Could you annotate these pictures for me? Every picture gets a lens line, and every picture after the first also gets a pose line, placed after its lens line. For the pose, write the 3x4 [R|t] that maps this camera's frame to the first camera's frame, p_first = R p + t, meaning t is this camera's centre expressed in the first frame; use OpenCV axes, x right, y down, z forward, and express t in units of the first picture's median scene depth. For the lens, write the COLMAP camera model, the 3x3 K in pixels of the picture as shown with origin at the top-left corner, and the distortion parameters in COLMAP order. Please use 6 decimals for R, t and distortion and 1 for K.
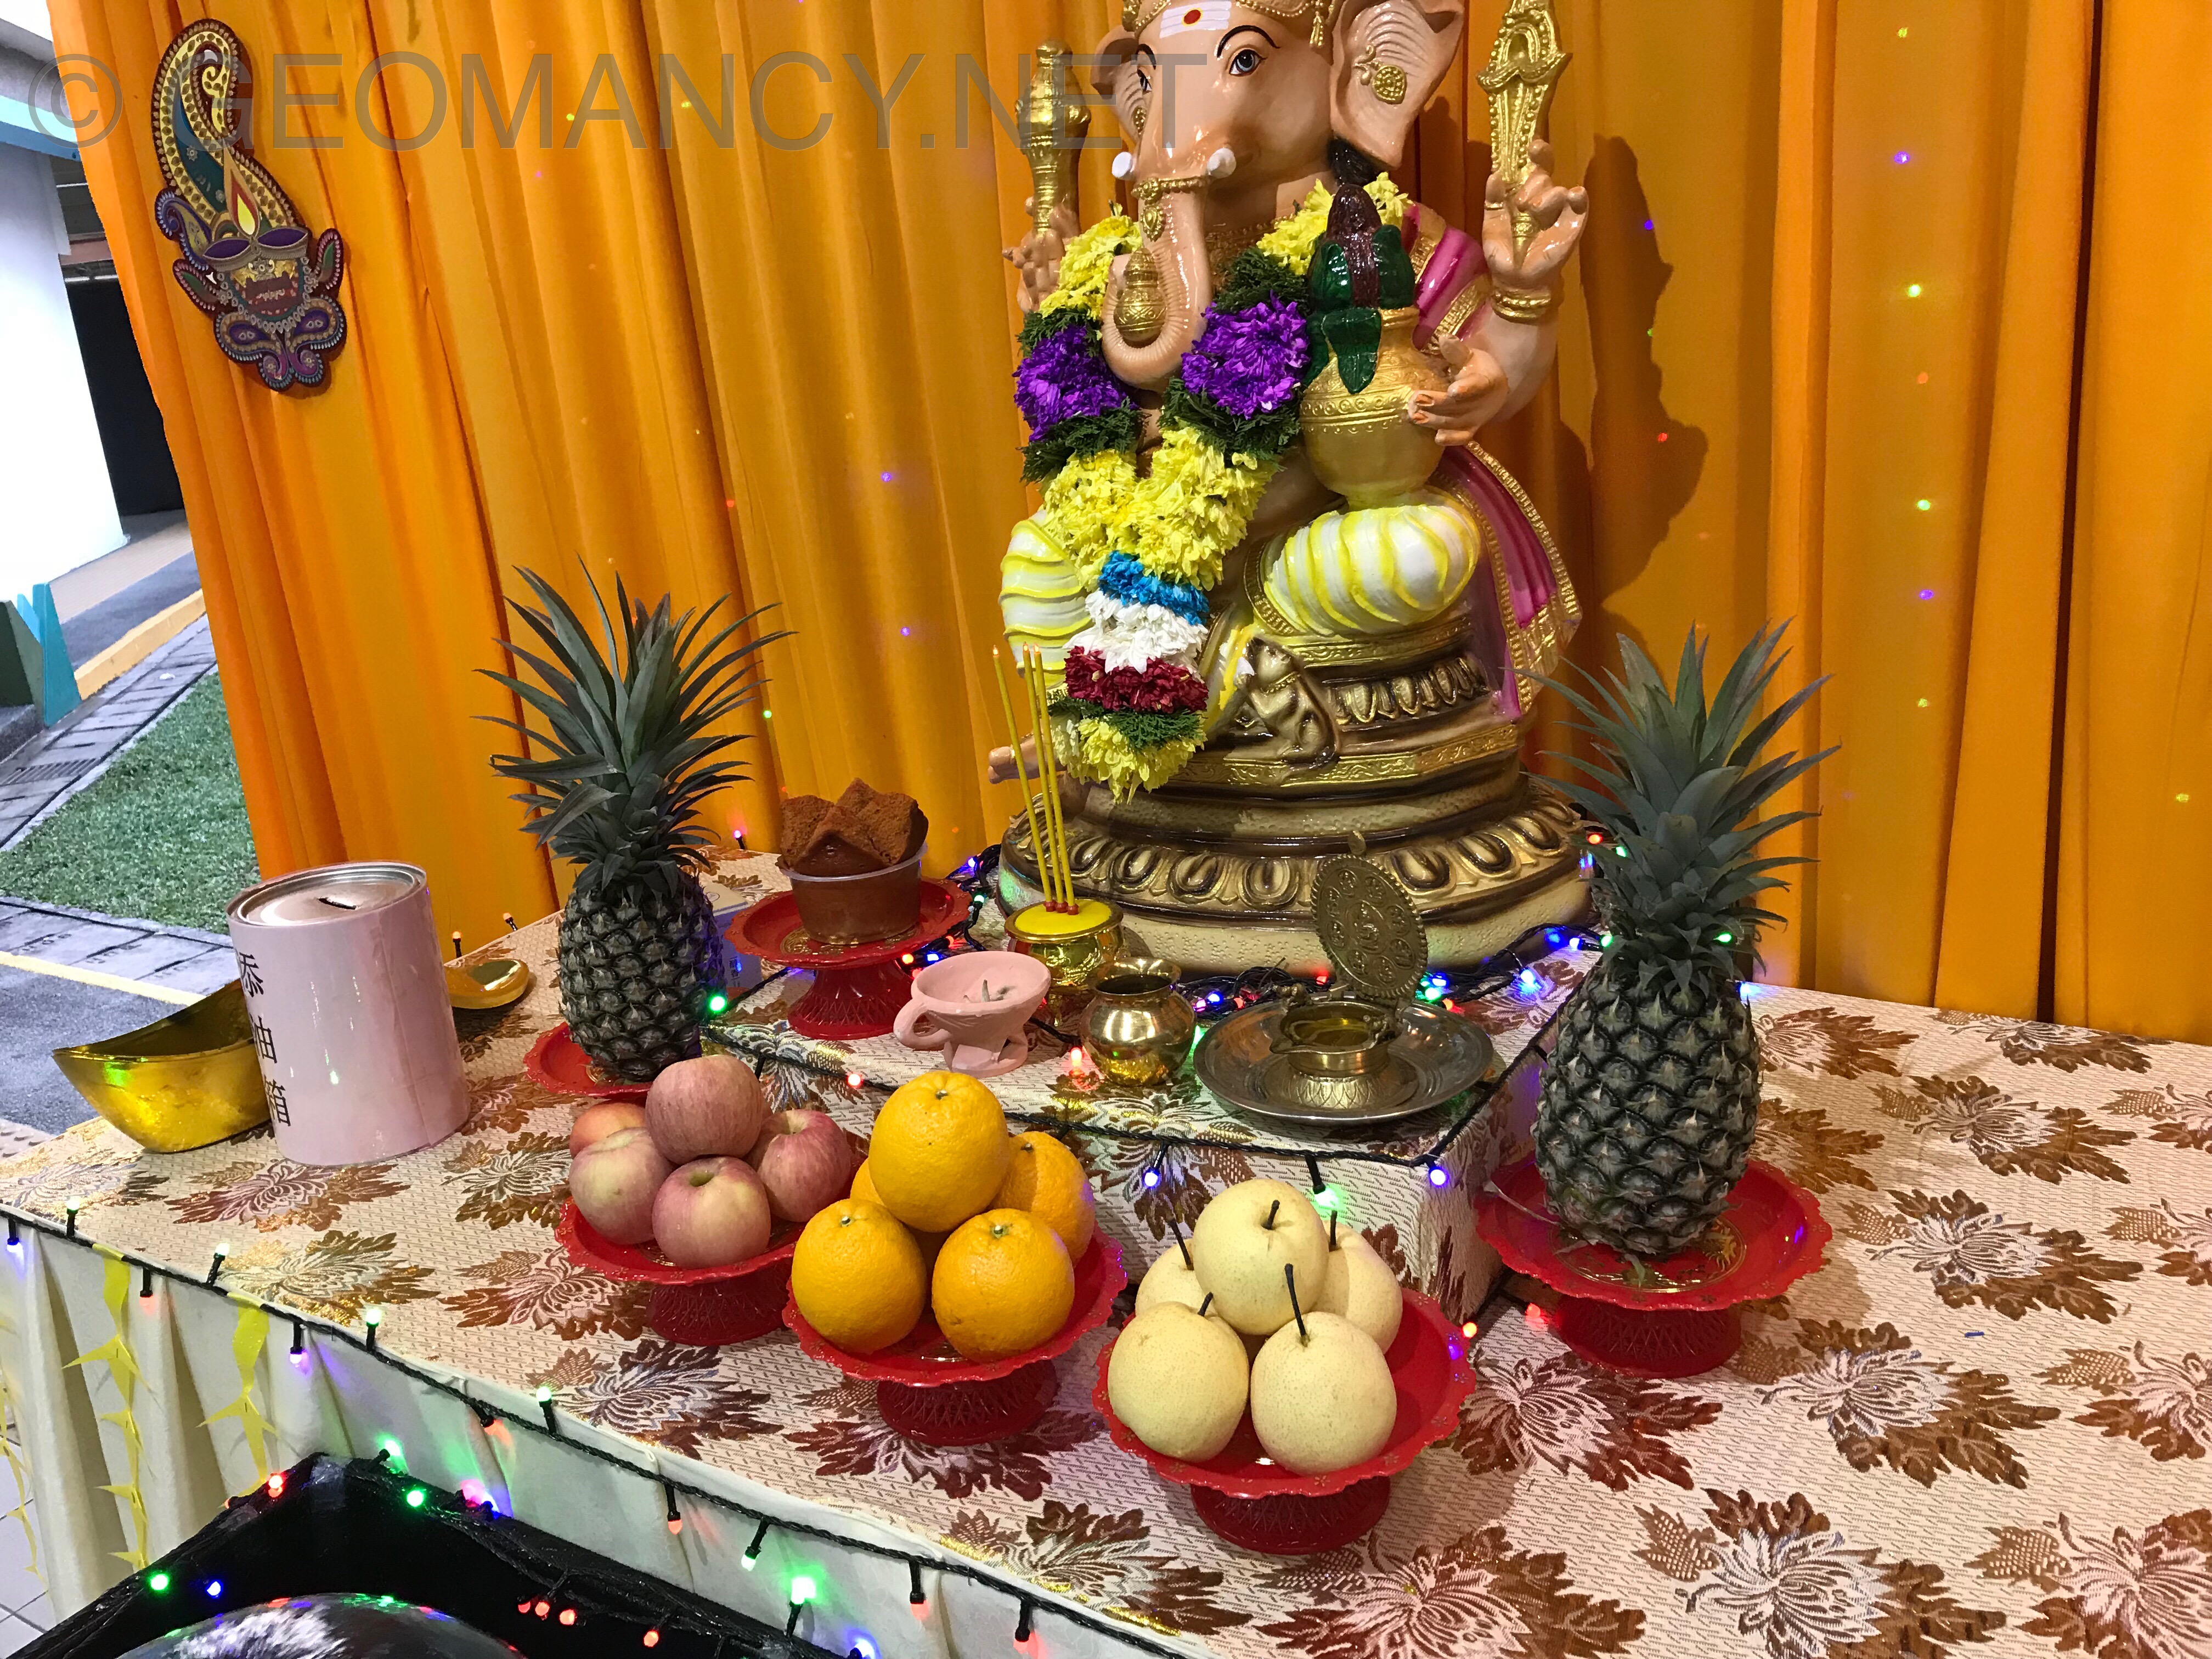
lens RADIAL K [[1808.4, 0, 1095.0], [0, 1808.4, 835.4], [0, 0, 1]] dist [0.037443, -0.002765]
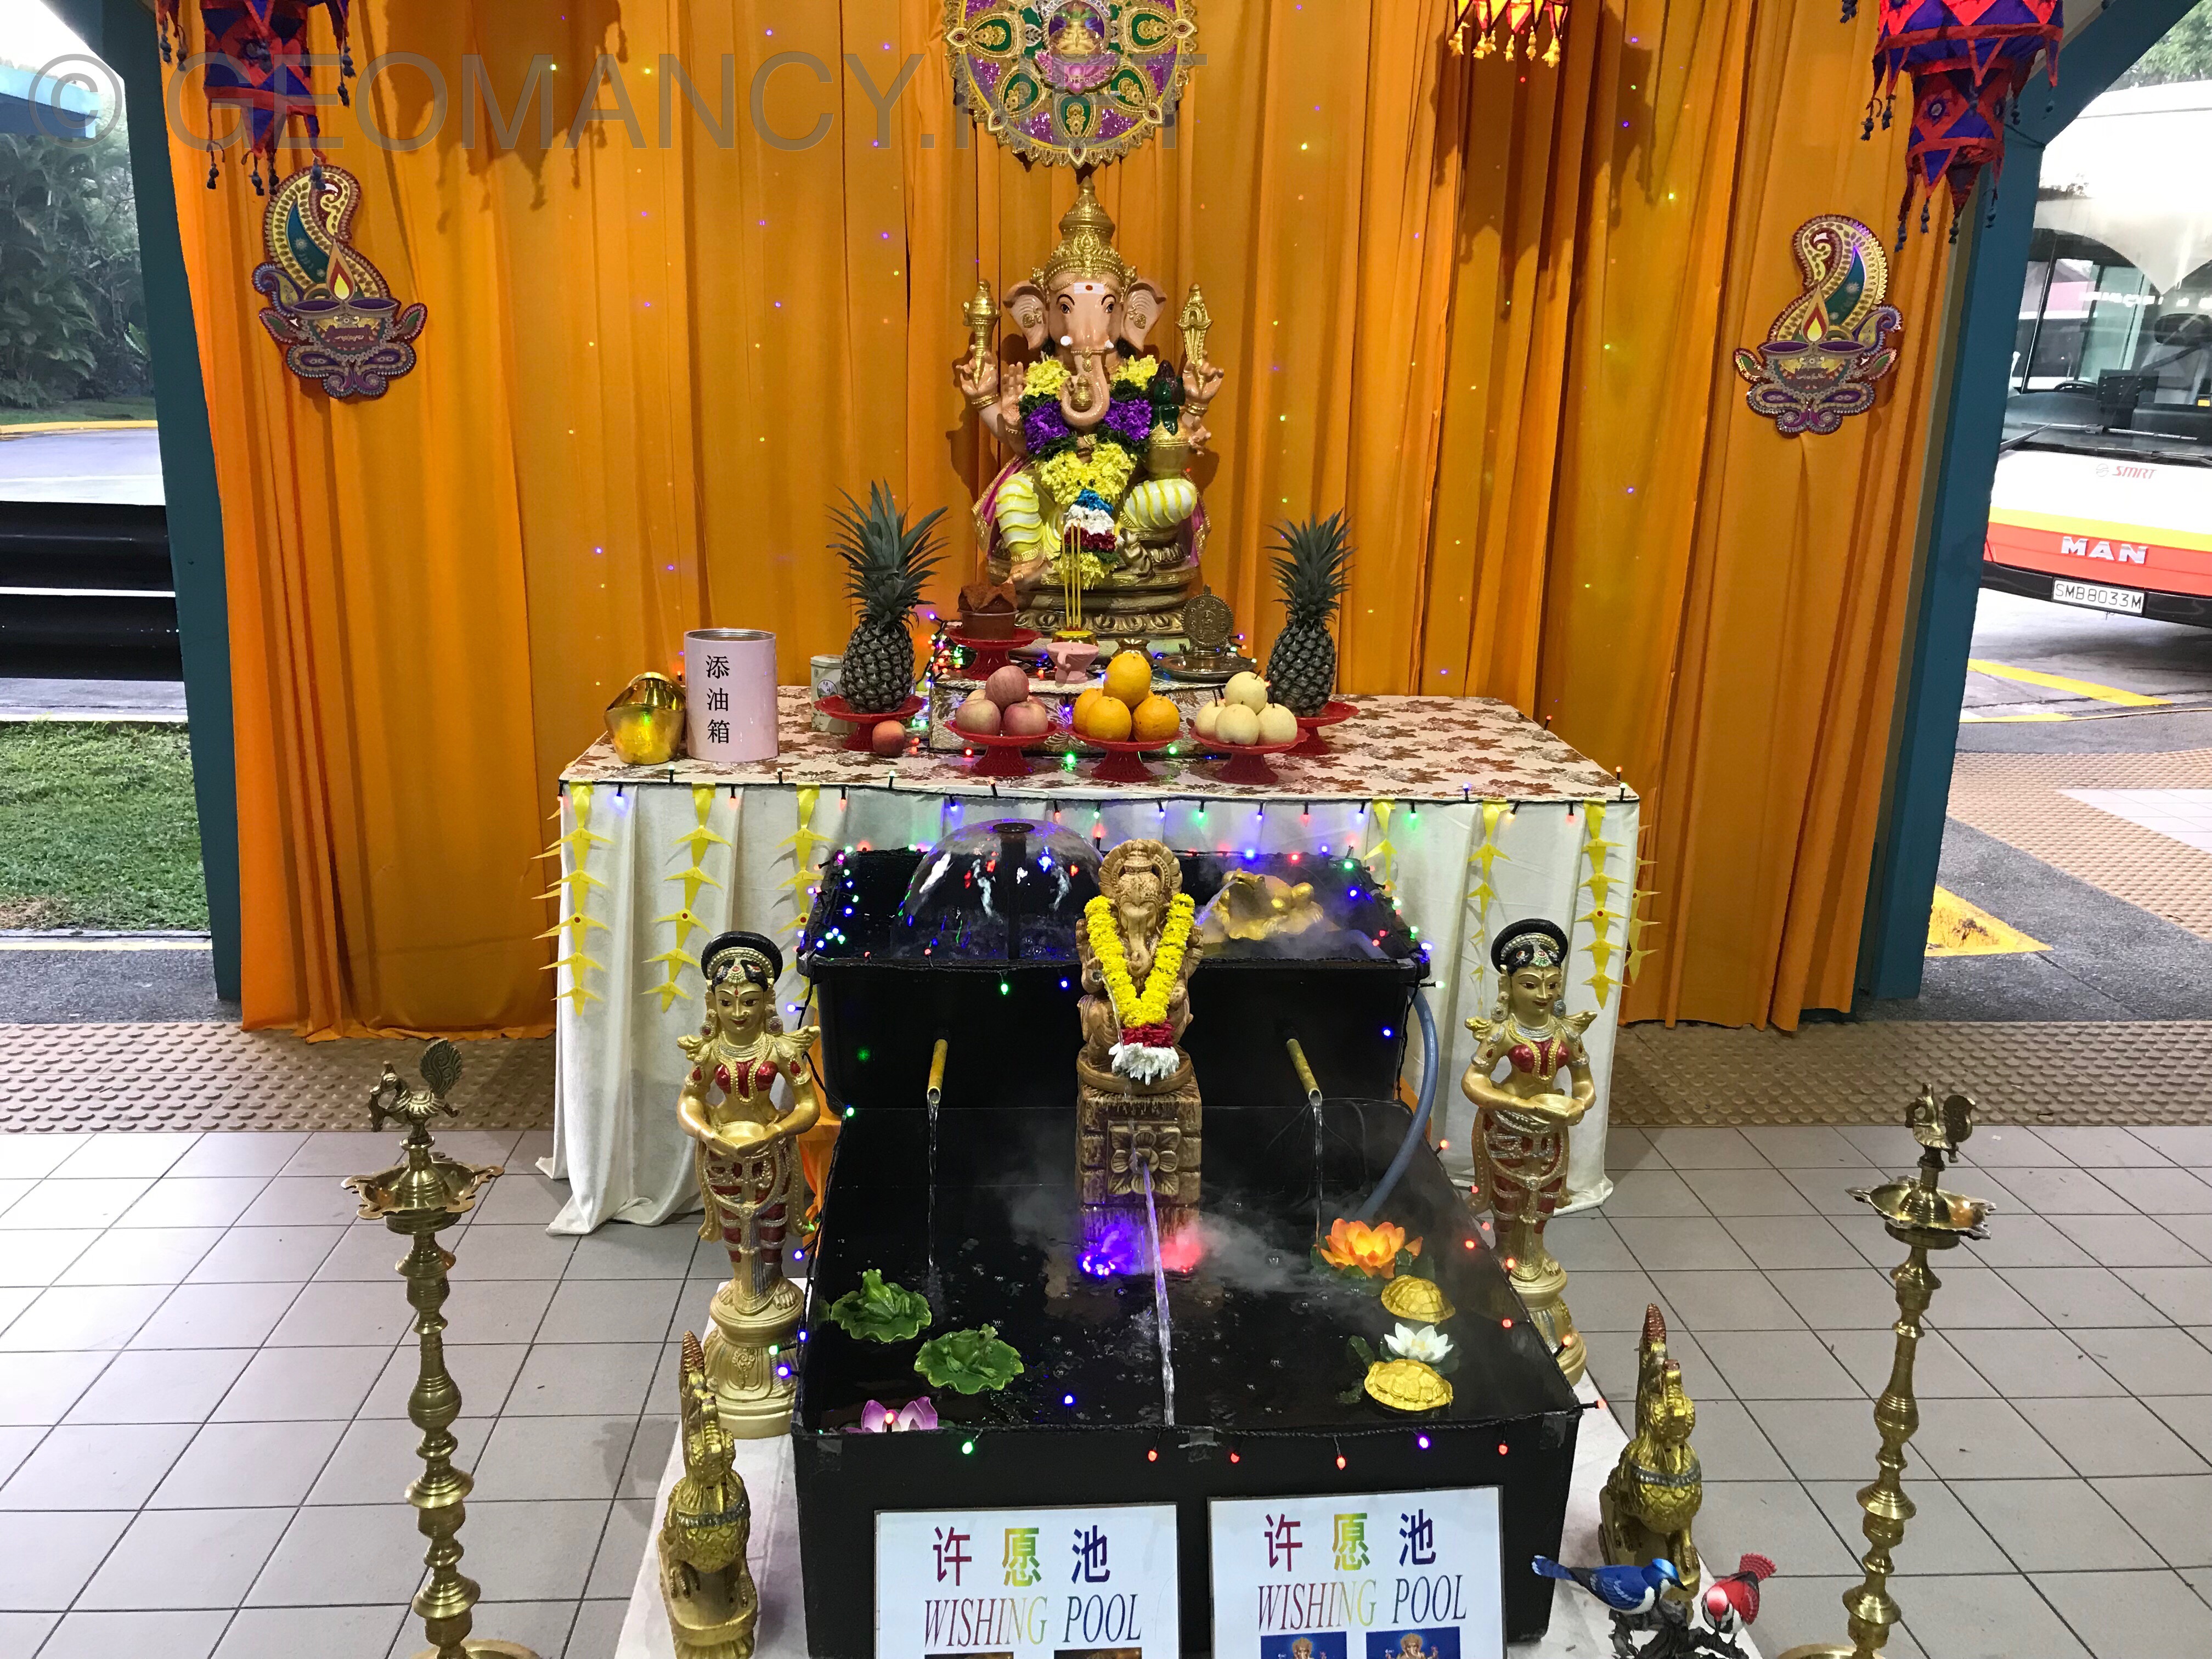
lens RADIAL K [[1844.6, 0, 1092.4], [0, 1844.6, 849.8], [0, 0, 1]] dist [0.153123, -0.382495]
pose [[0.816377, -0.047597, 0.575555, -1.528648], [0.087329, 0.995312, -0.041560, 0.466180], [-0.570879, 0.084191, 0.816706, -1.123025]]
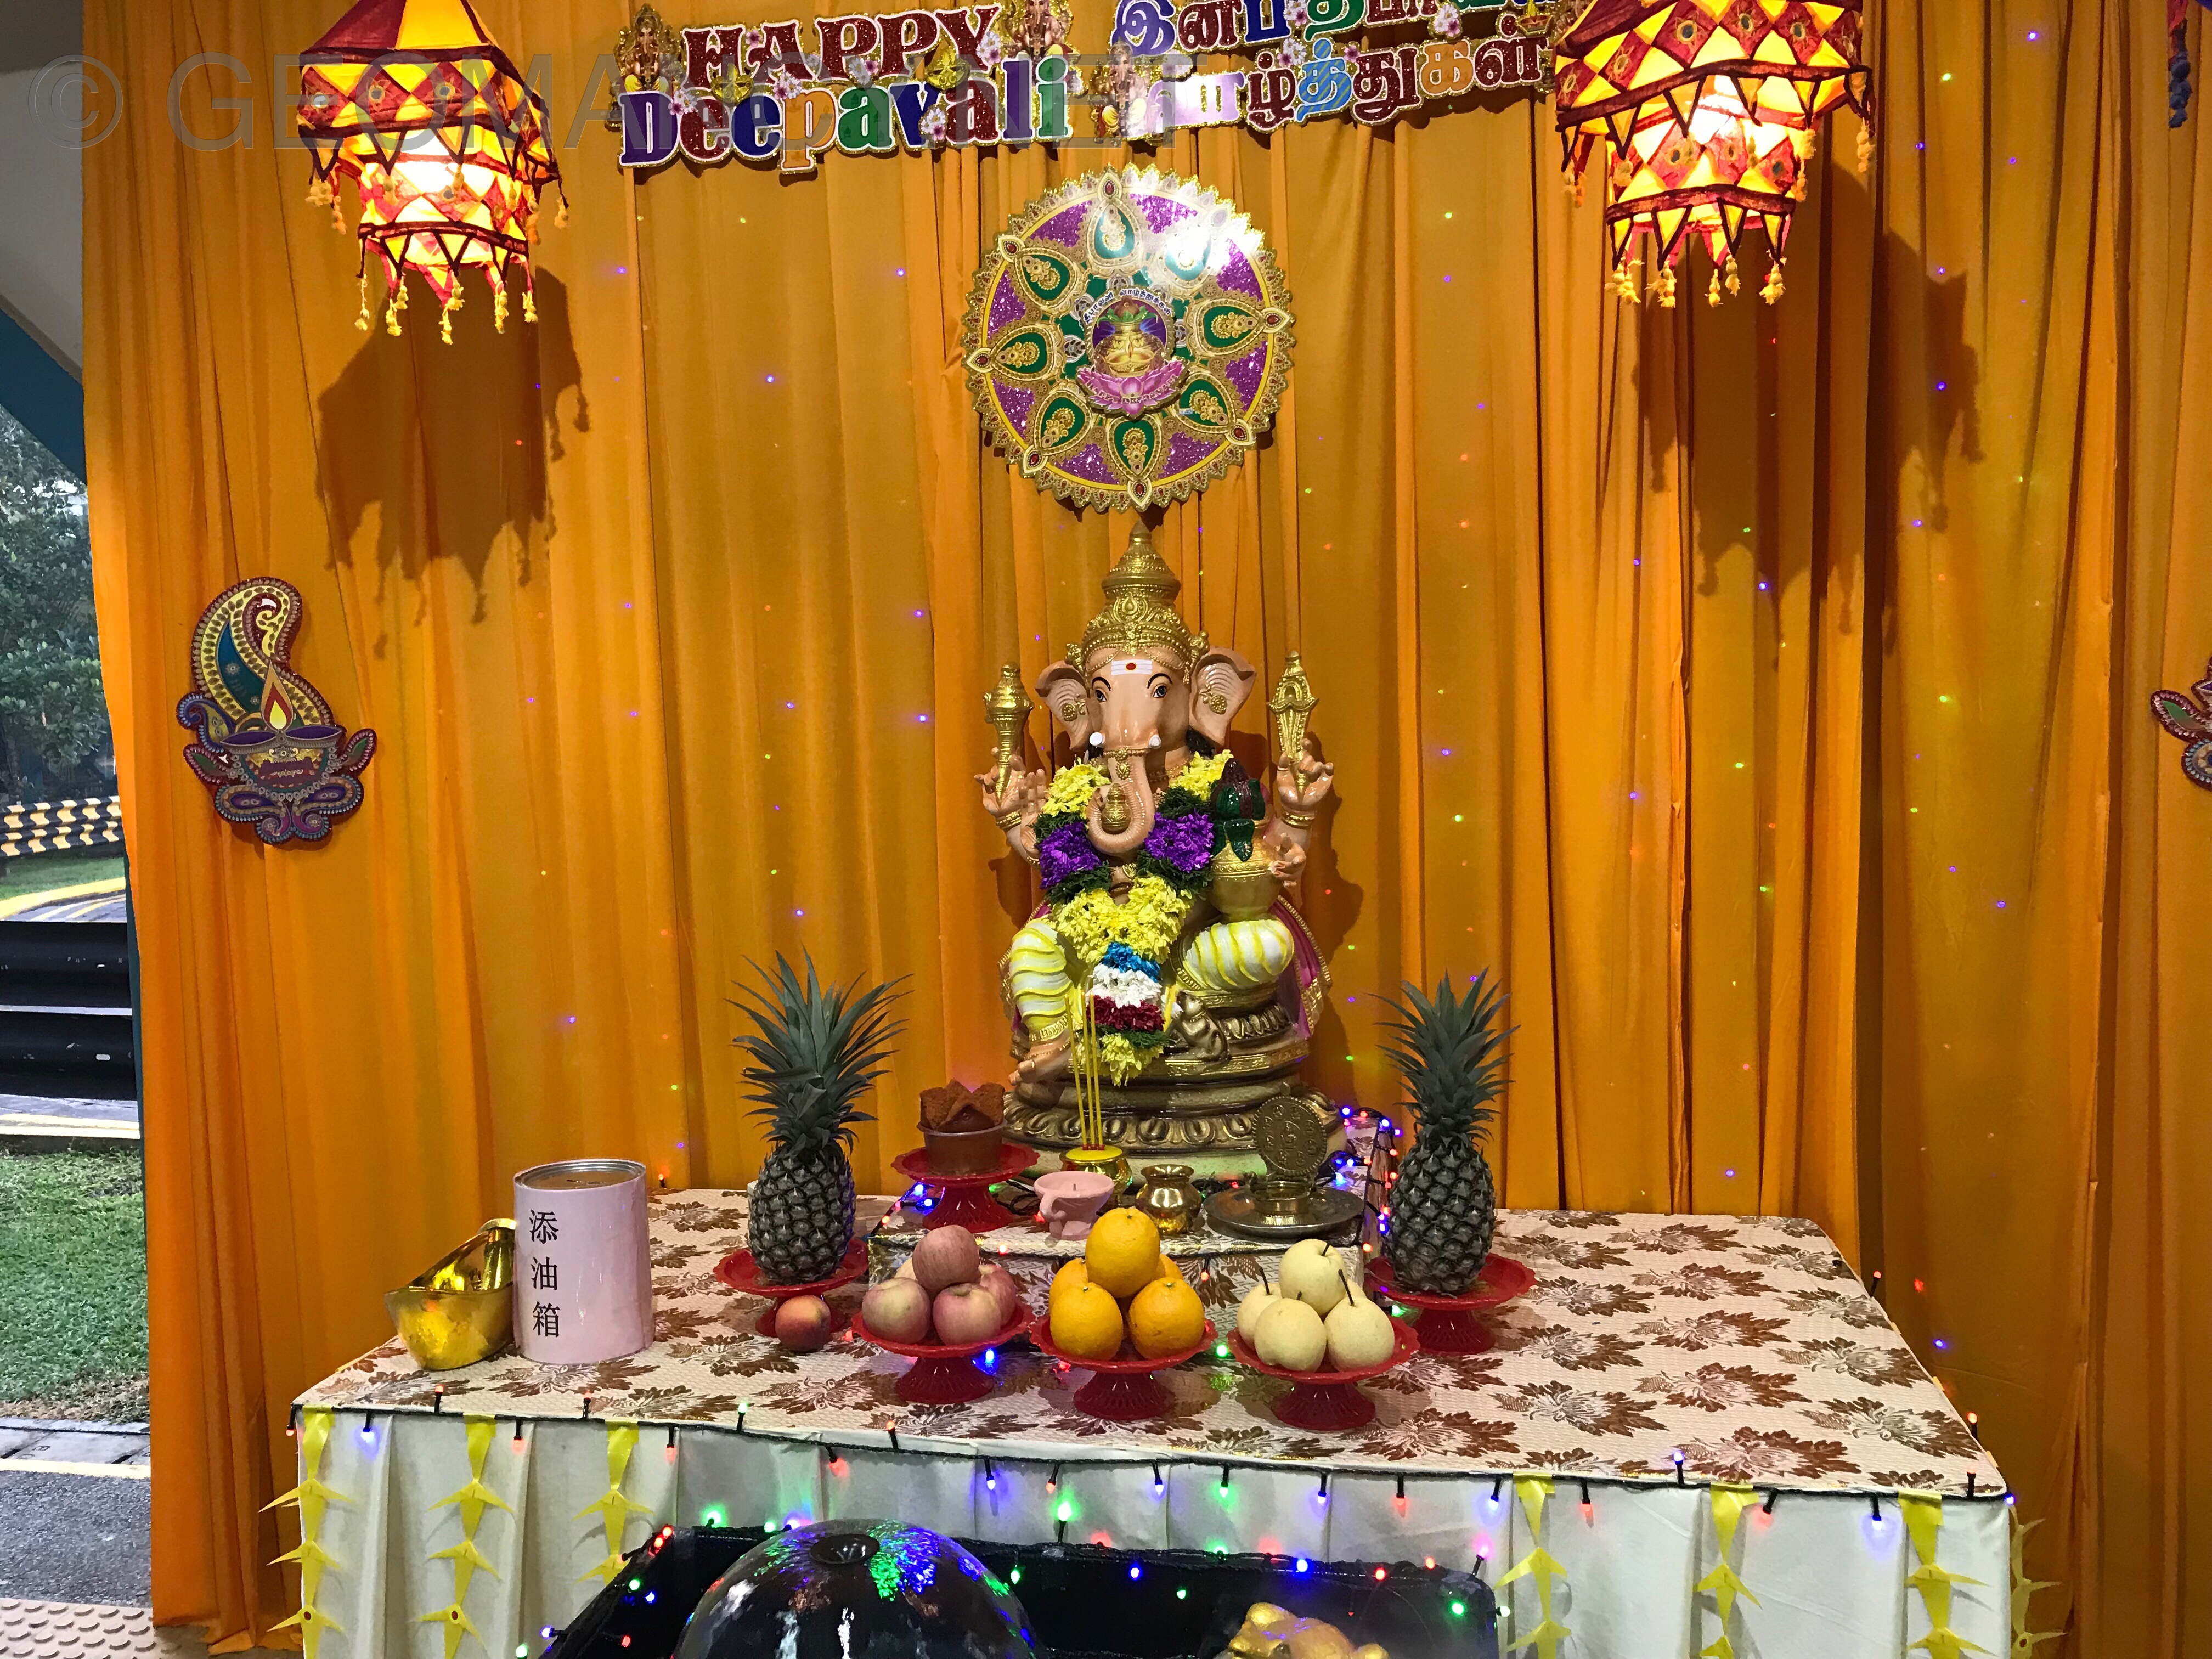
lens RADIAL K [[1844.6, 0, 1092.4], [0, 1844.6, 849.8], [0, 0, 1]] dist [0.153123, -0.382495]
pose [[0.931398, 0.025577, 0.363103, -0.677351], [0.065050, 0.969775, -0.235171, 0.182946], [-0.358143, 0.242658, 0.901582, -0.667141]]
